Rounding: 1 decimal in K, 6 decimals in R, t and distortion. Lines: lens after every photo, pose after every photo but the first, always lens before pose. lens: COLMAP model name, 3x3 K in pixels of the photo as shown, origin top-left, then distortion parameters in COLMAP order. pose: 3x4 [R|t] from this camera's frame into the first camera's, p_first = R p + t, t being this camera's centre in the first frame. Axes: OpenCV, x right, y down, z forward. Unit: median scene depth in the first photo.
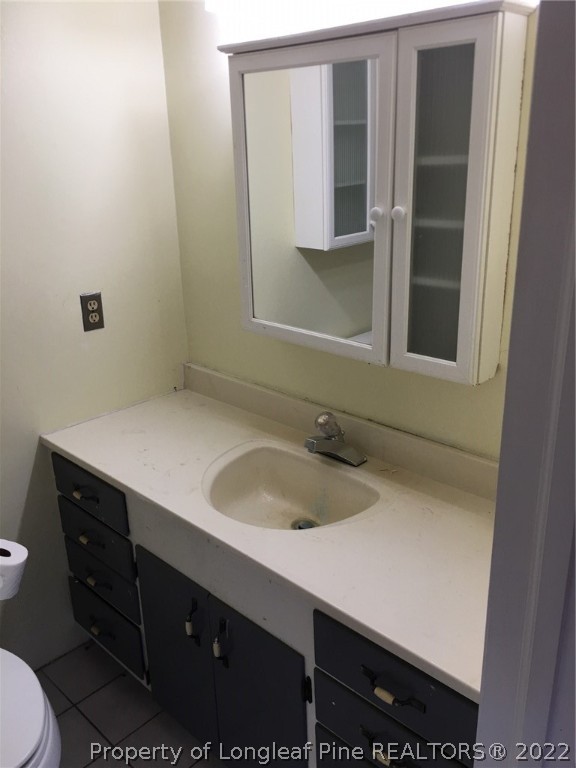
lens RADIAL K [[657.2, 0, 287.6], [0, 657.2, 385.6], [0, 0, 1]] dist [0.065204, -0.090791]
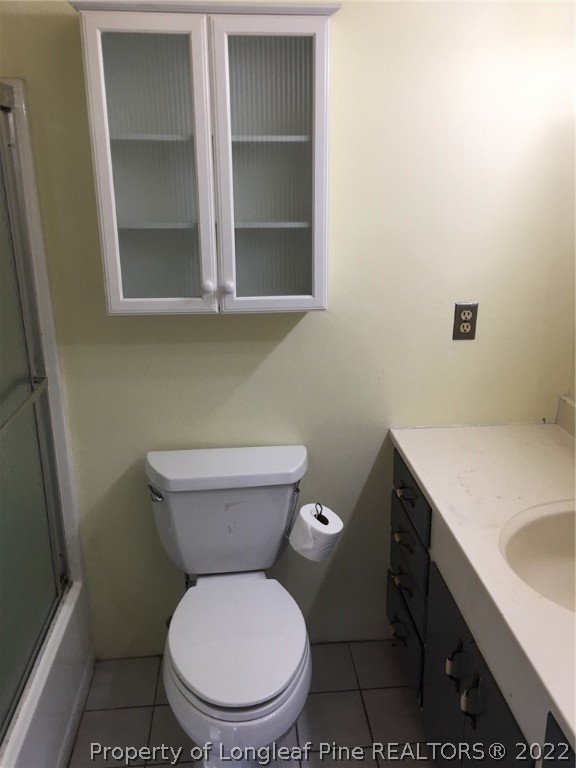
lens RADIAL K [[657.2, 0, 287.2], [0, 657.2, 380.9], [0, 0, 1]] dist [0.065204, -0.090791]
pose [[0.742626, 0.214280, -0.634500, 0.153415], [-0.234755, 0.970607, 0.053029, -0.015414], [0.627214, 0.109572, 0.771101, 0.079916]]
